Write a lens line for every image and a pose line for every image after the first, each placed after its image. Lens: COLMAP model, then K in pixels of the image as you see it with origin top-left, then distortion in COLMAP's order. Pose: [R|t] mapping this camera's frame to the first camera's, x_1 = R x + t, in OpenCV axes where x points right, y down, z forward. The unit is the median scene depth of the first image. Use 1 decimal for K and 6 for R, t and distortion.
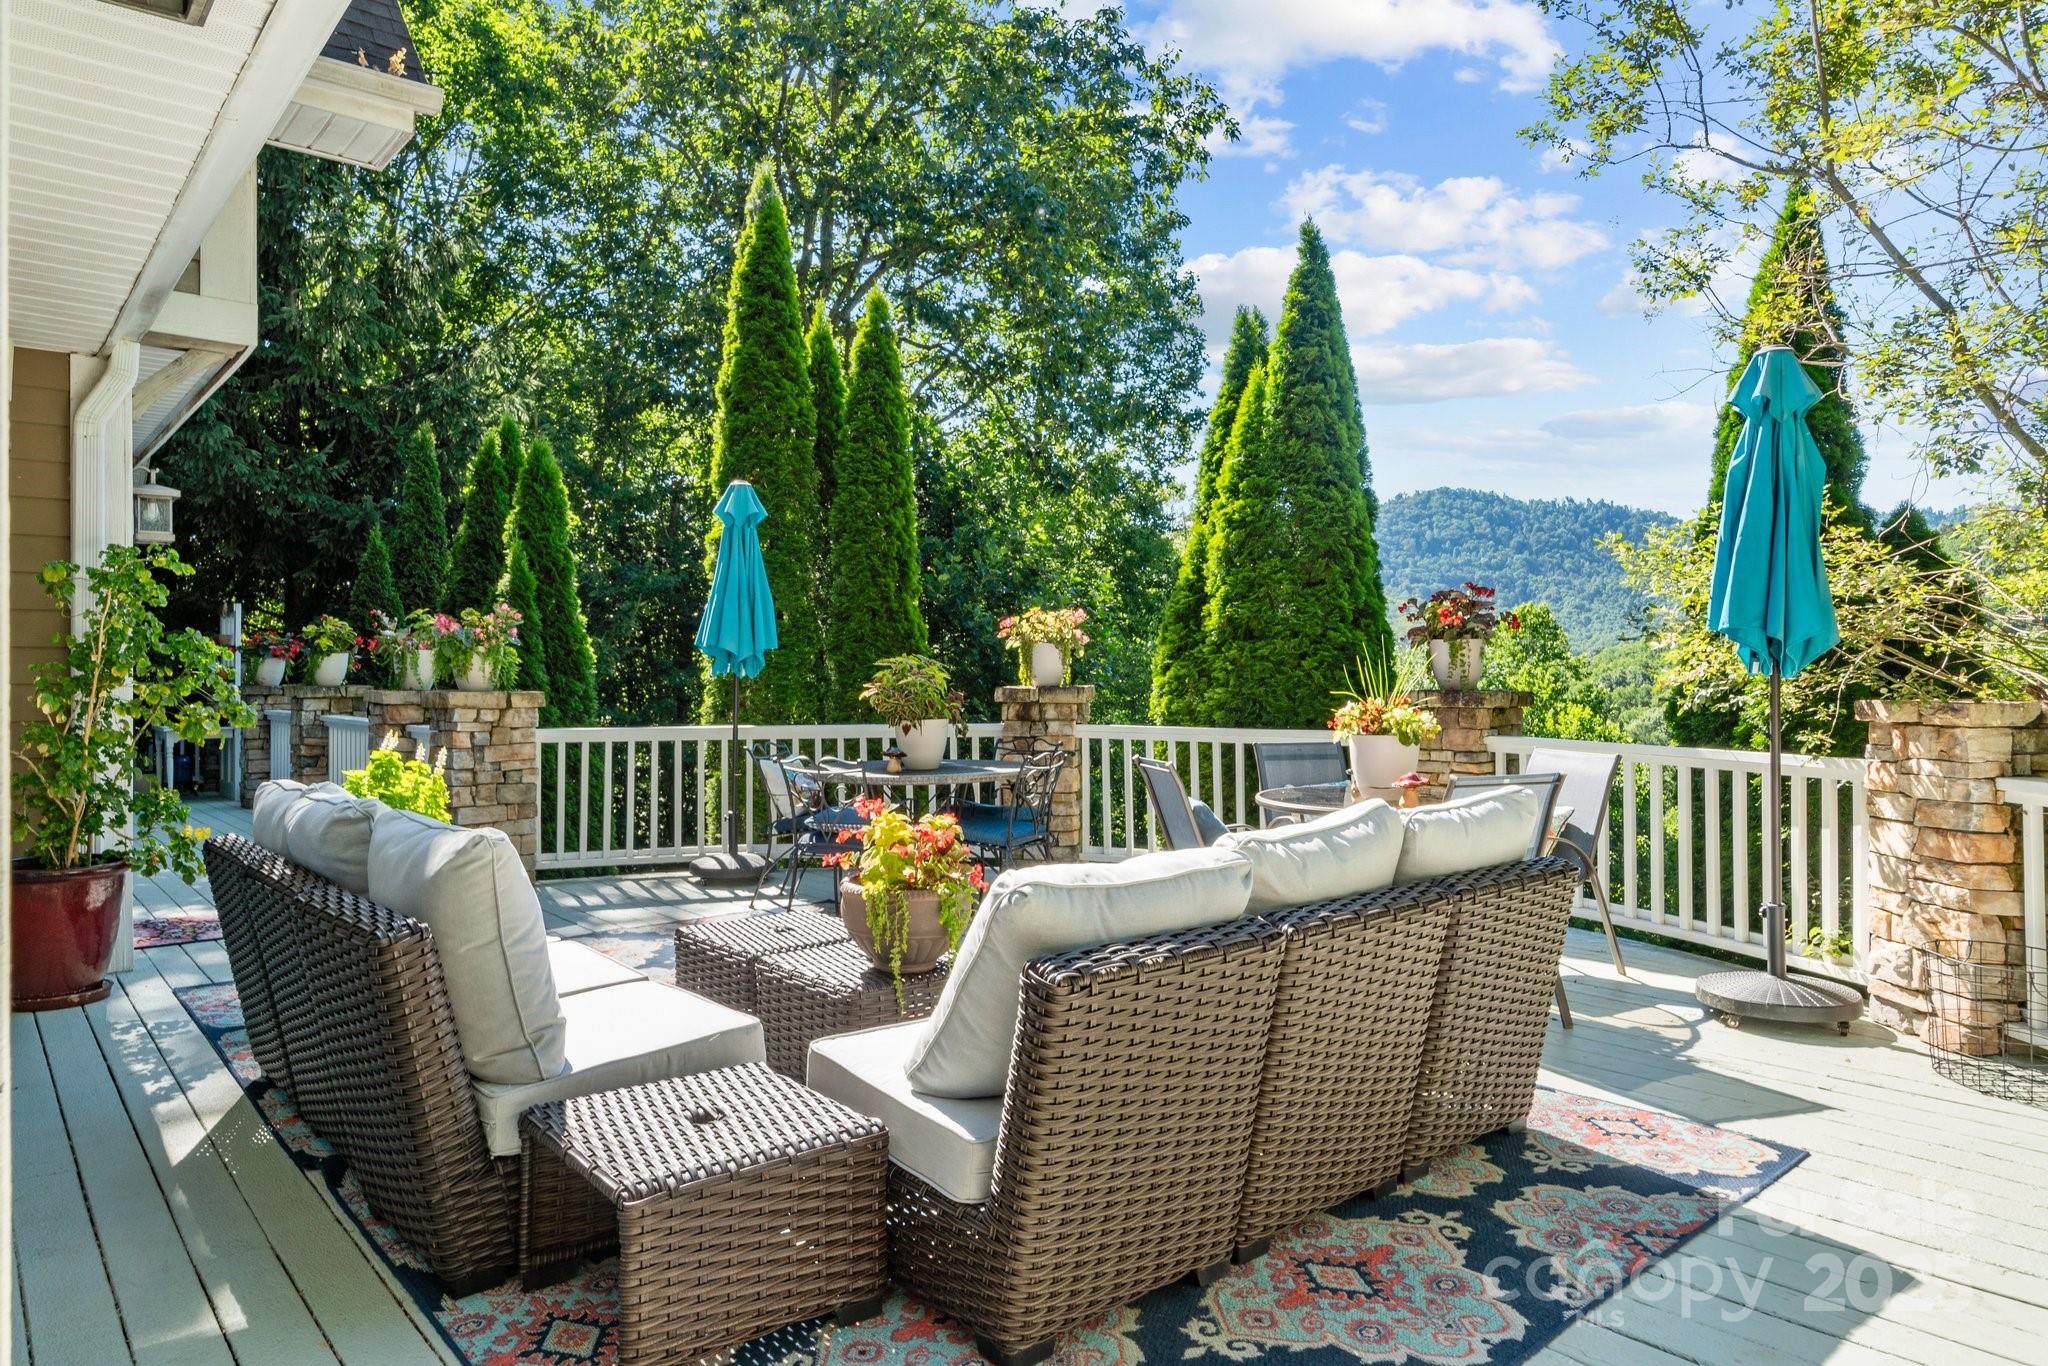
lens RADIAL K [[1283.8, 0, 1029.3], [0, 1283.8, 678.1], [0, 0, 1]] dist [0.001239, -0.000194]
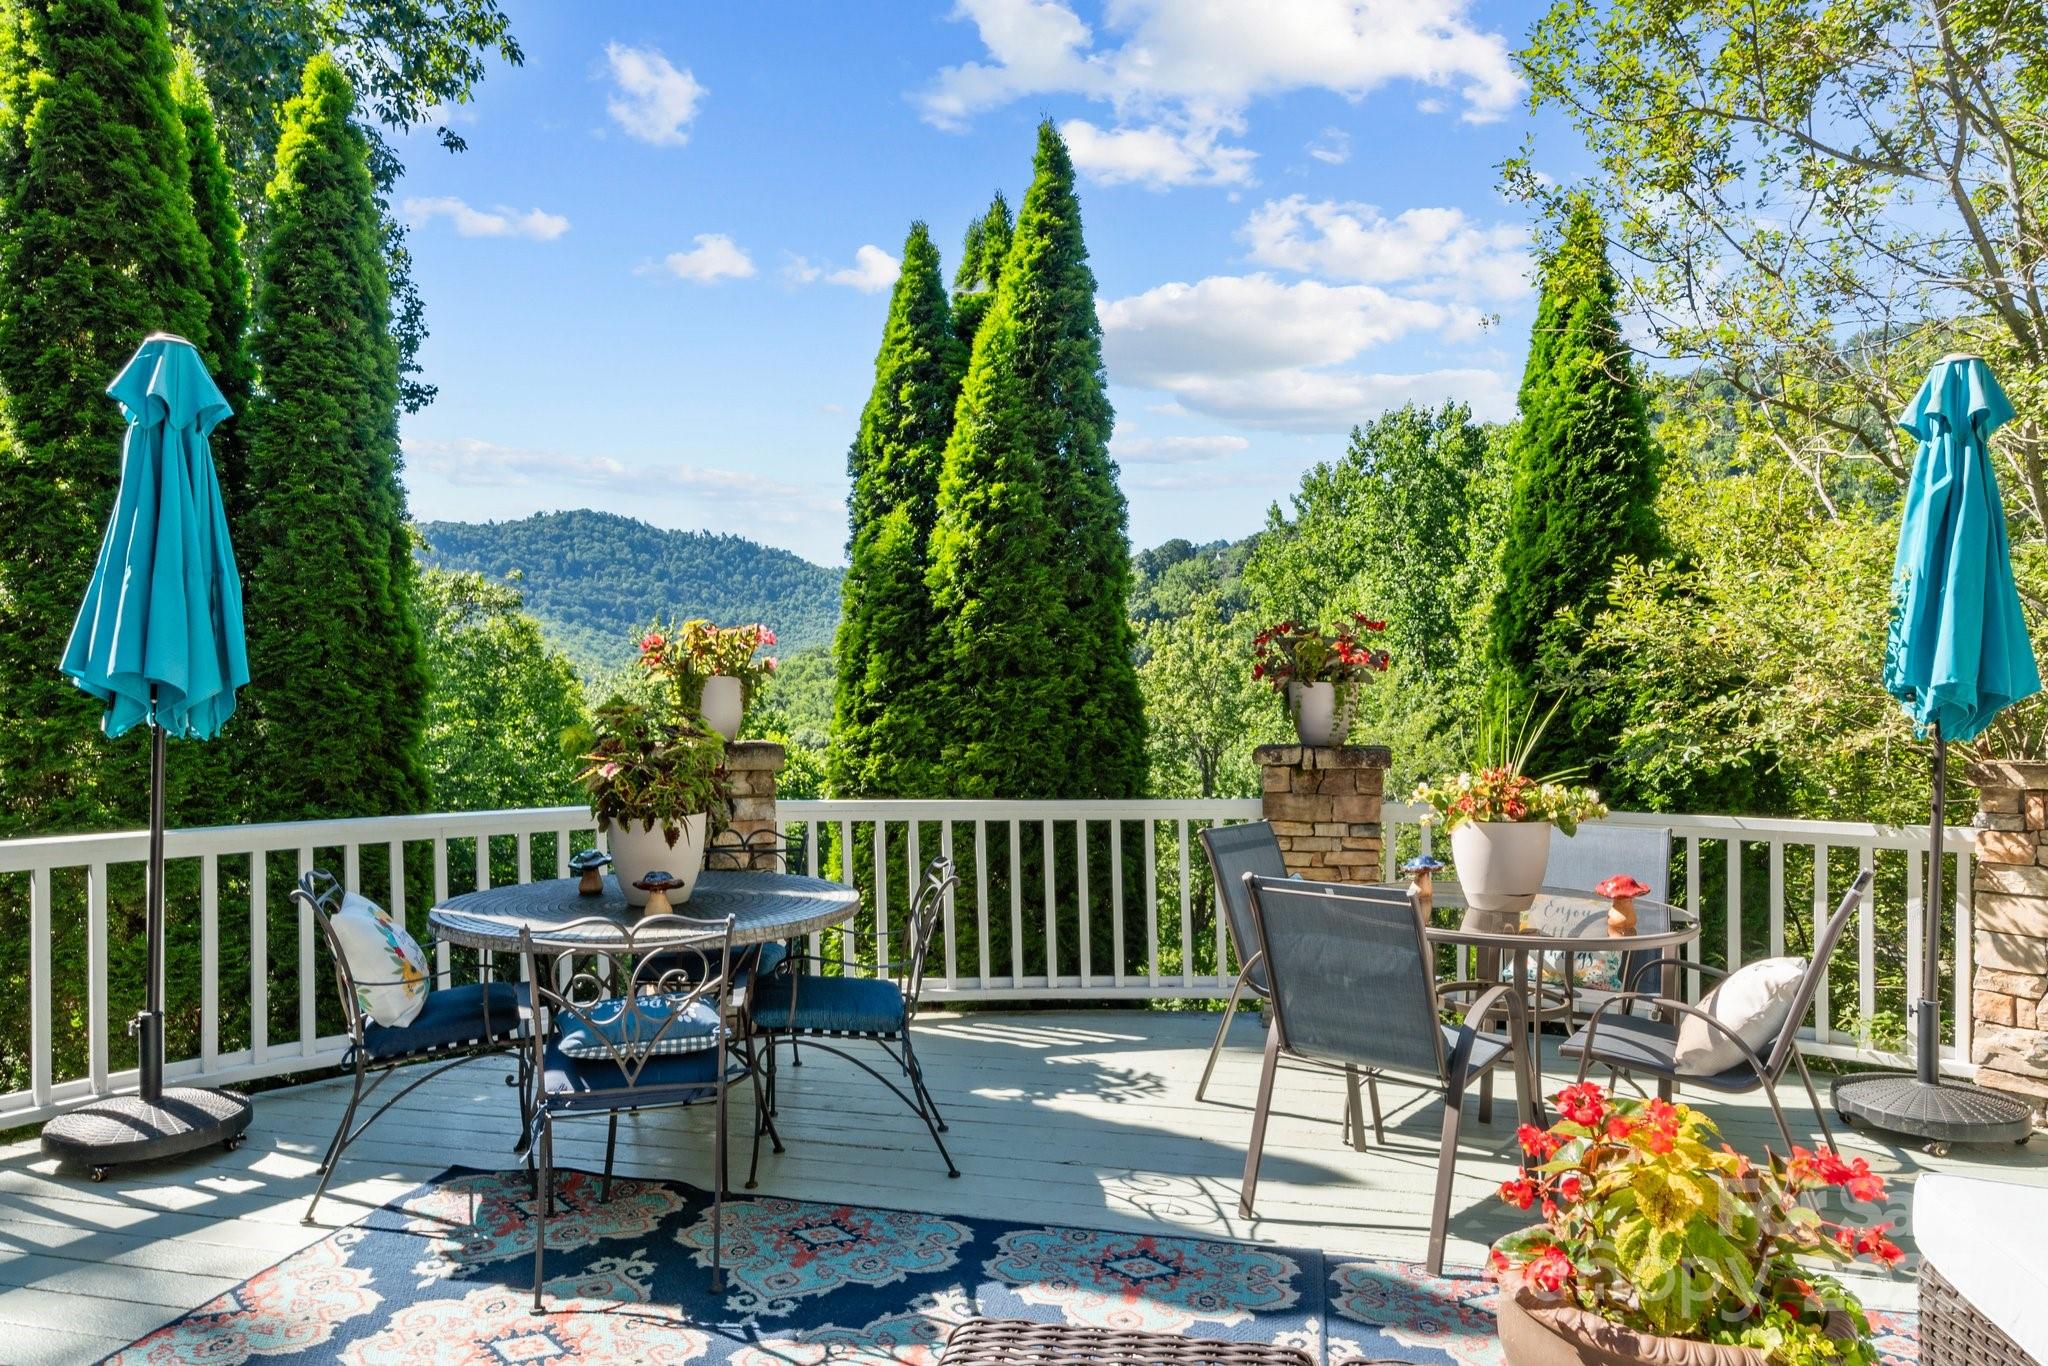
lens RADIAL K [[1283.8, 0, 976.9], [0, 1283.8, 716.6], [0, 0, 1]] dist [0.001239, -0.000194]
pose [[0.805139, -0.005903, 0.593056, -0.263124], [-0.000595, 0.999942, 0.010761, -0.013899], [-0.593085, -0.009017, 0.805089, 0.413188]]
